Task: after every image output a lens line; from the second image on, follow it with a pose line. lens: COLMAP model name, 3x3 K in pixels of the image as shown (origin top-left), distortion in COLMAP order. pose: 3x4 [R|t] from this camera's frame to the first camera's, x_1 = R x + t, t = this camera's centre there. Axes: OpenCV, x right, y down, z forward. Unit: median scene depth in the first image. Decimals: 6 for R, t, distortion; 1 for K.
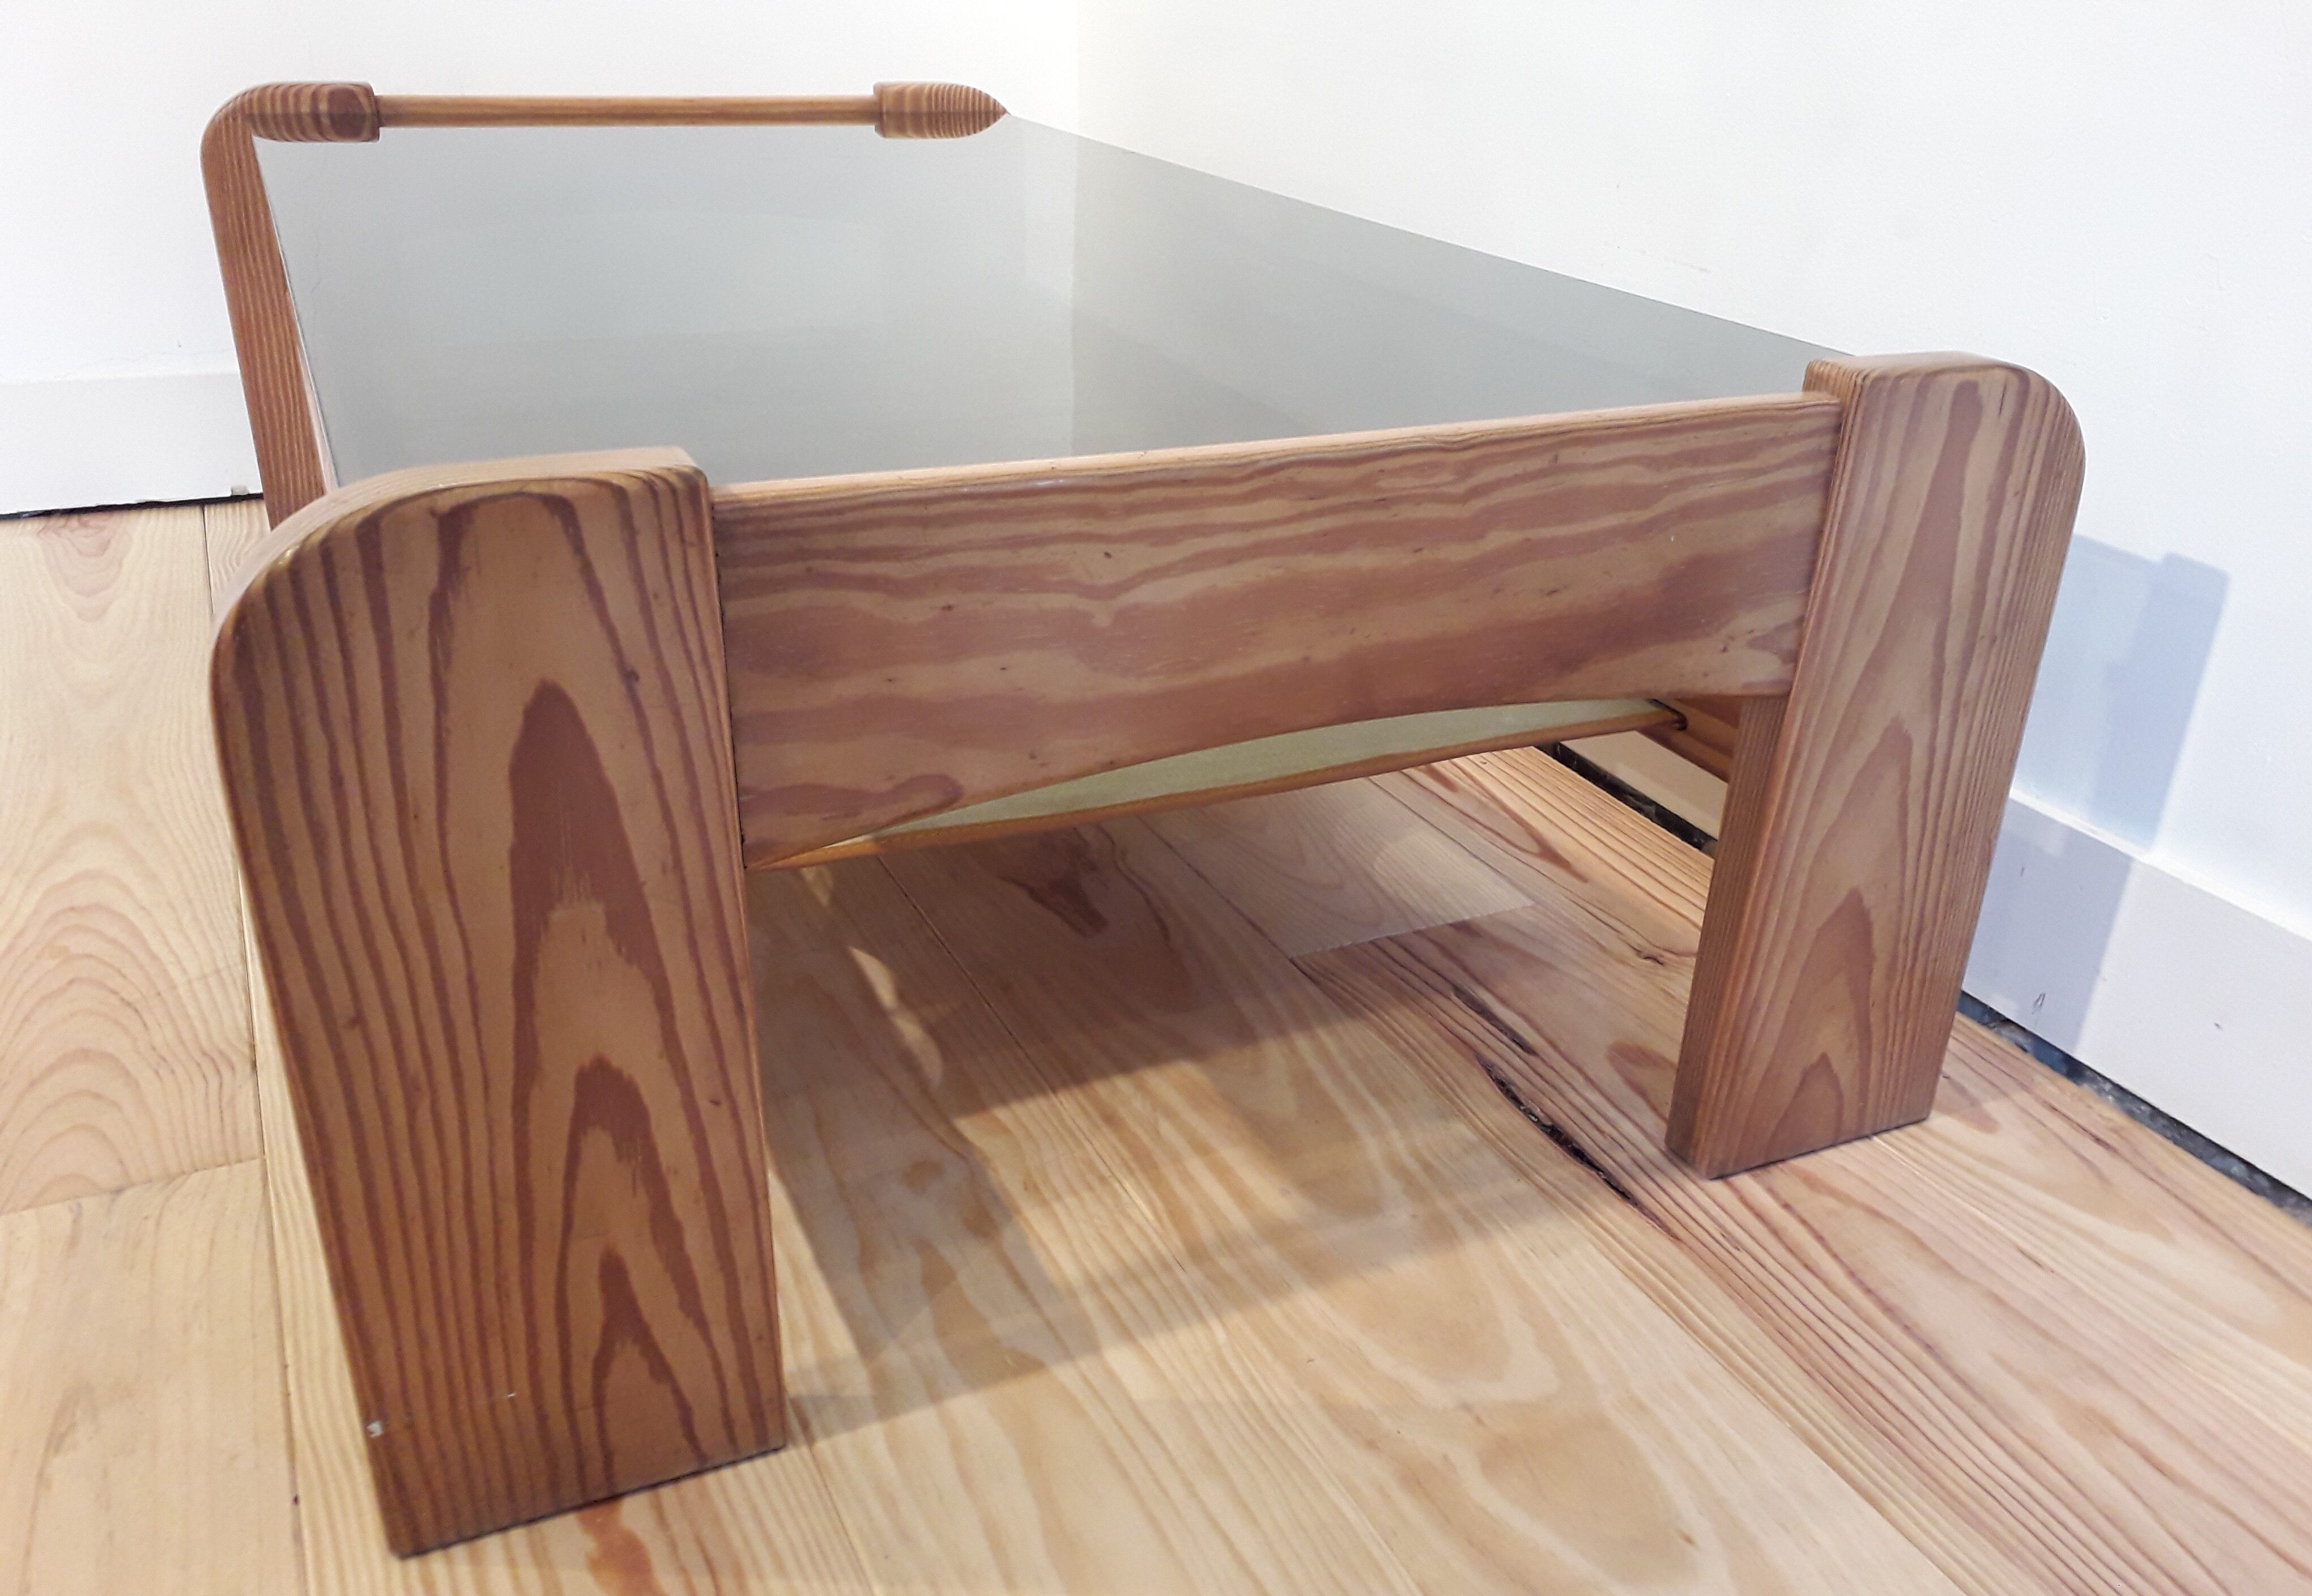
lens RADIAL K [[1874.2, 0, 1216.0], [0, 1874.2, 803.5], [0, 0, 1]] dist [0.041982, -0.063313]
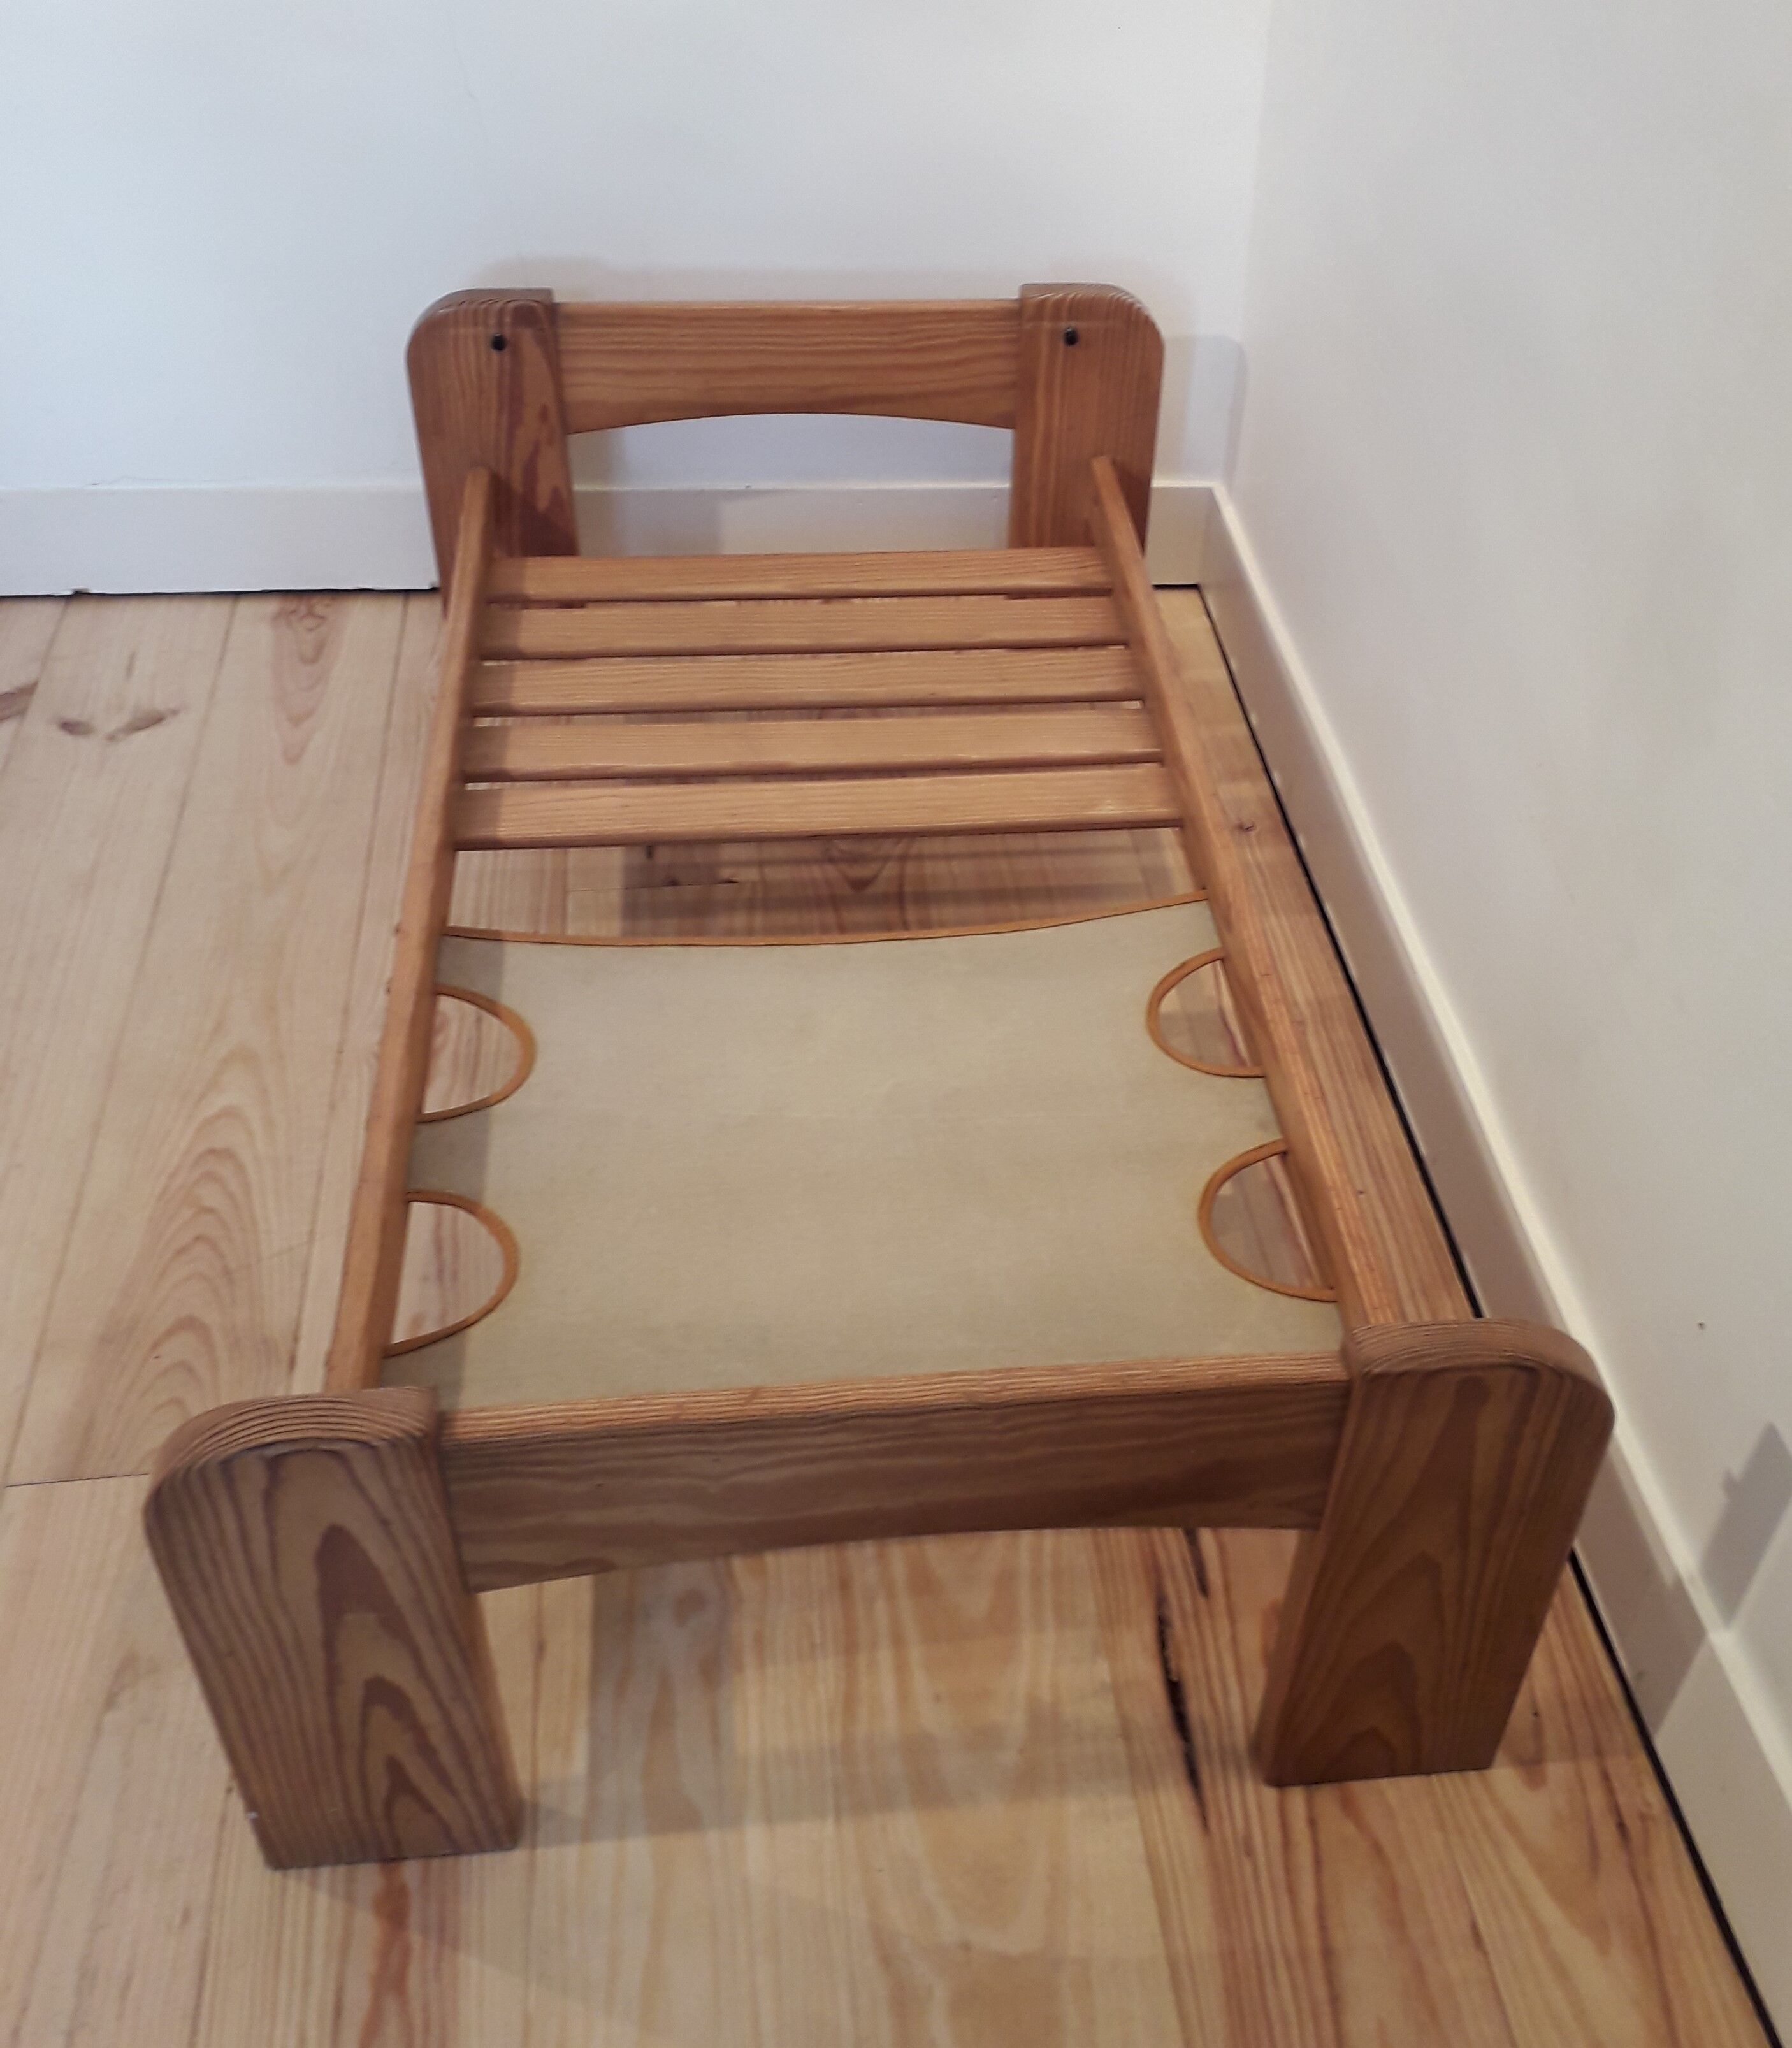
lens RADIAL K [[2111.9, 0, 1001.2], [0, 2111.9, 930.1], [0, 0, 1]] dist [0.010070, 0.021356]
pose [[0.946461, 0.204618, -0.249687, 0.407172], [-0.141113, 0.957885, 0.250086, -0.827895], [0.290343, -0.201462, 0.935475, -0.326495]]
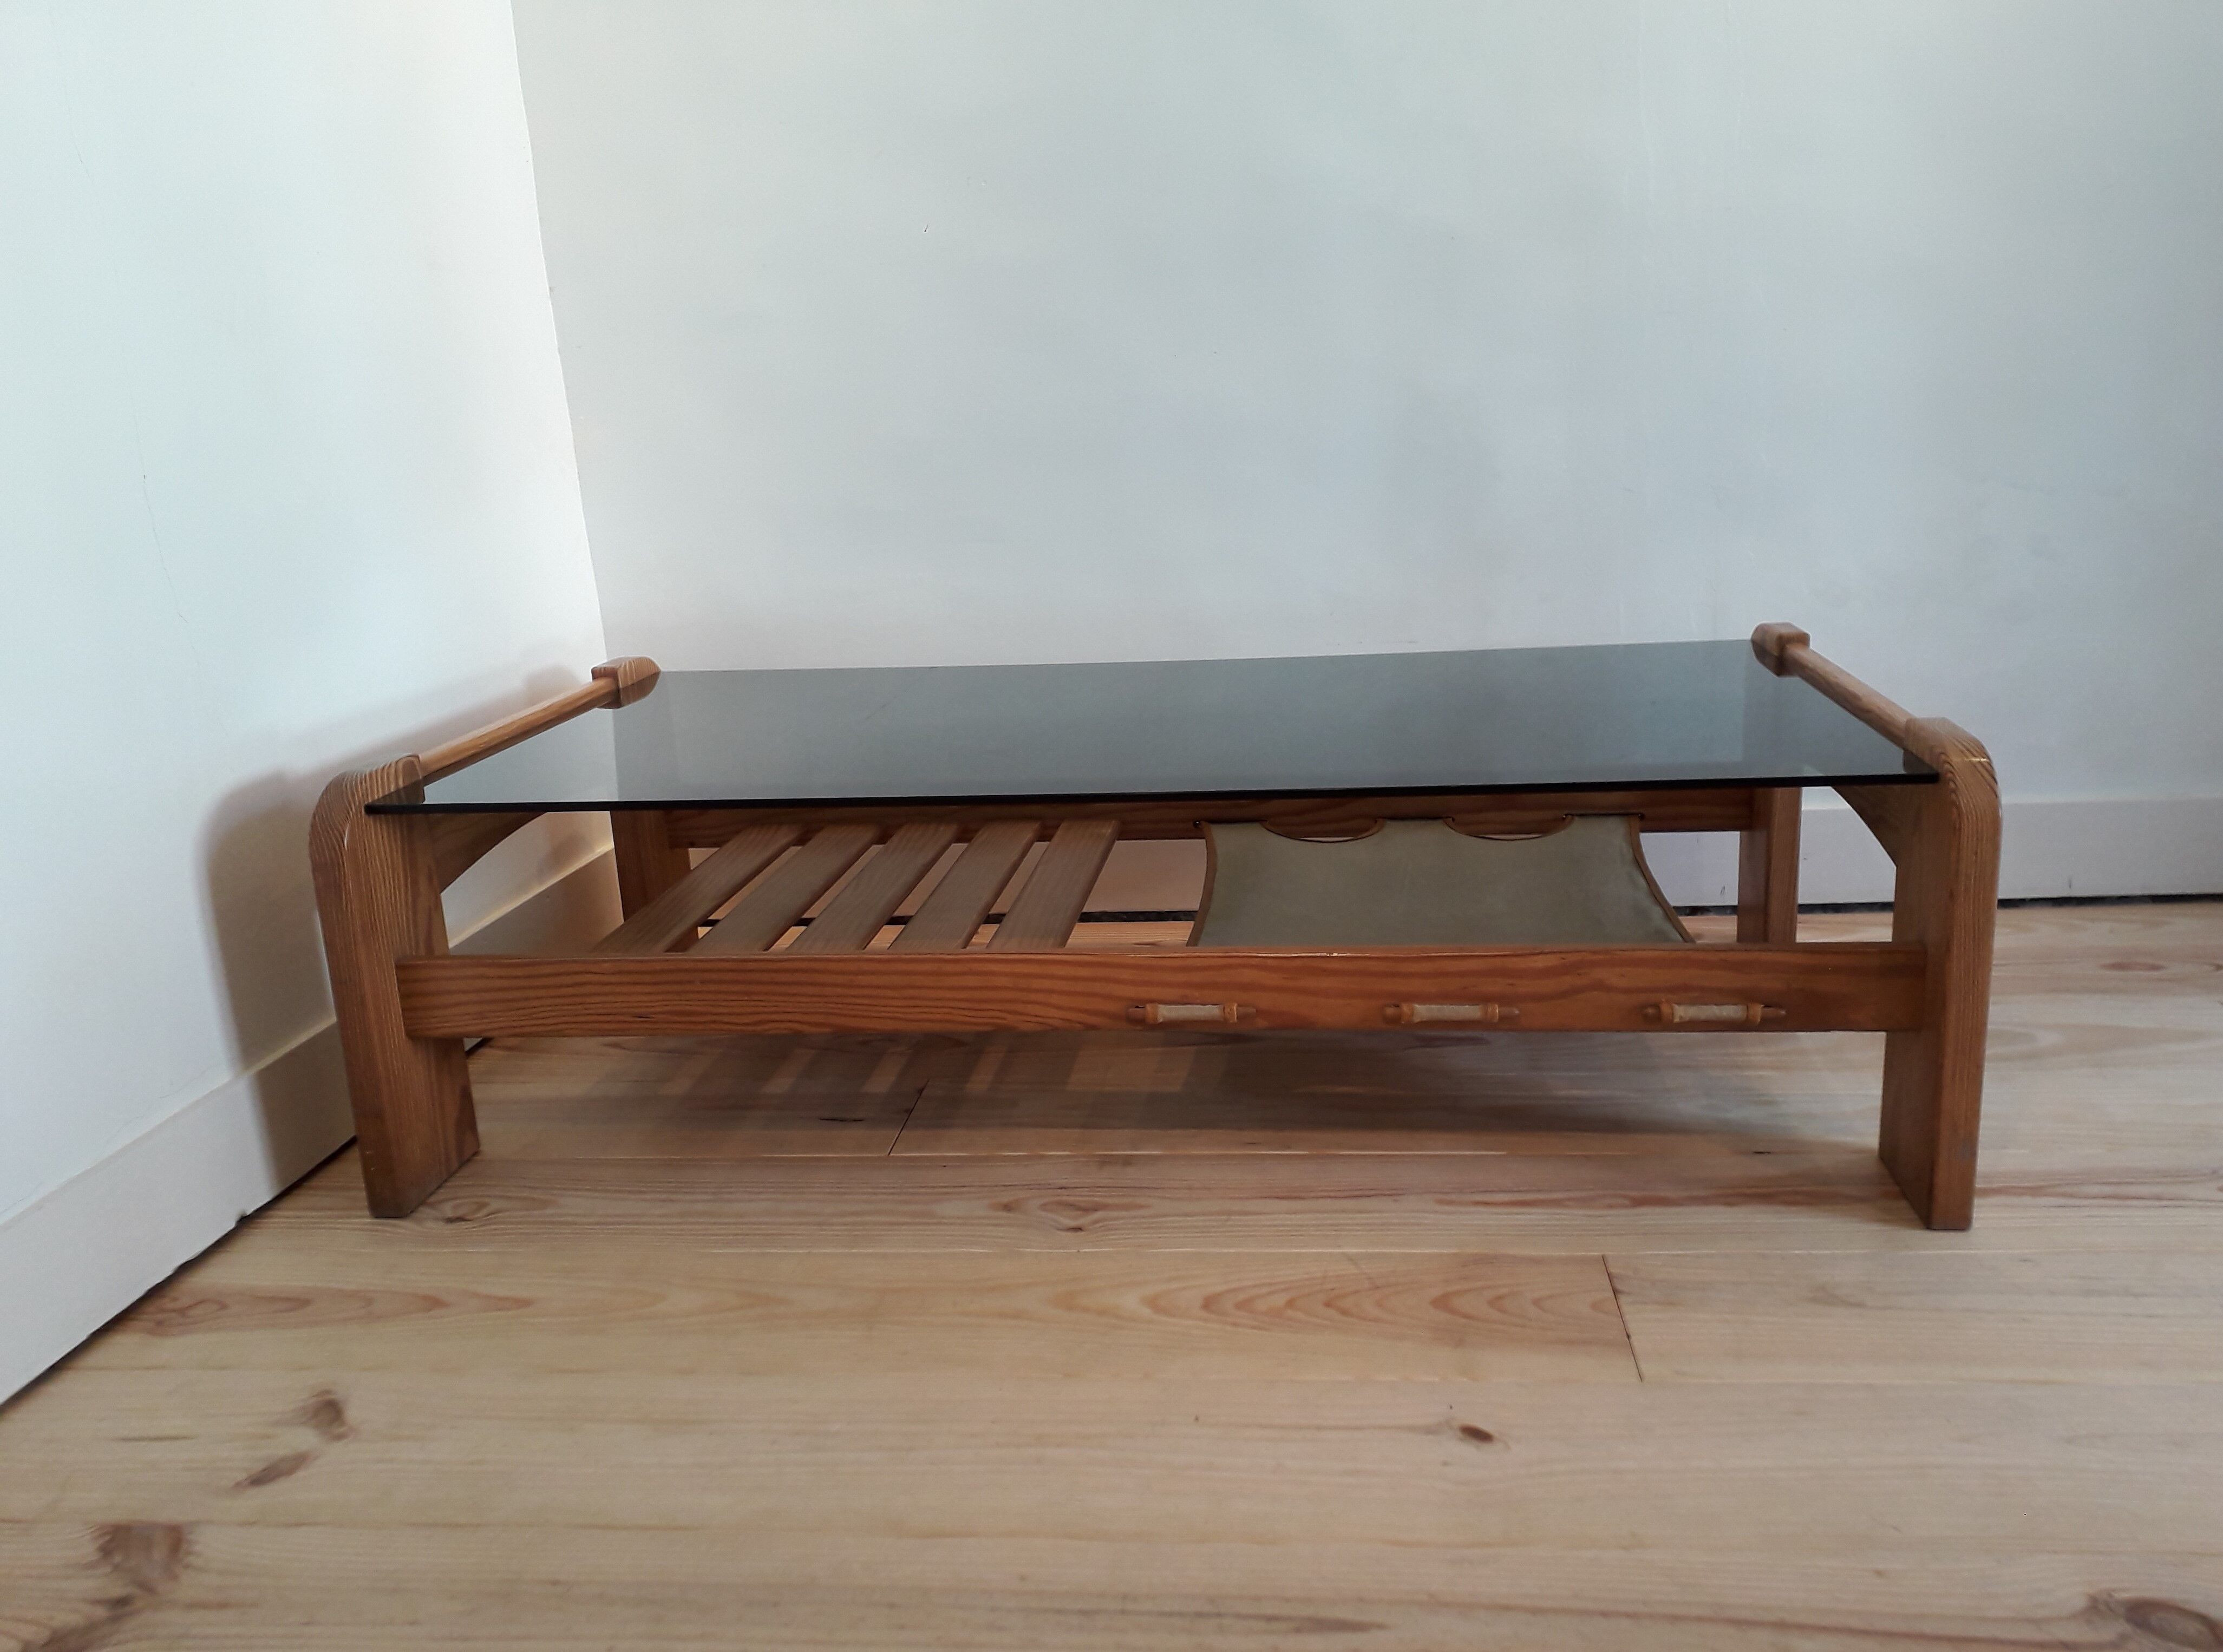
lens RADIAL K [[1765.9, 0, 1111.5], [0, 1765.9, 826.0], [0, 0, 1]] dist [0.001767, -0.000457]
pose [[0.541693, -0.270026, 0.796024, -2.276818], [0.420229, 0.907157, 0.021760, -0.447584], [-0.727995, 0.322725, 0.604873, 0.304249]]
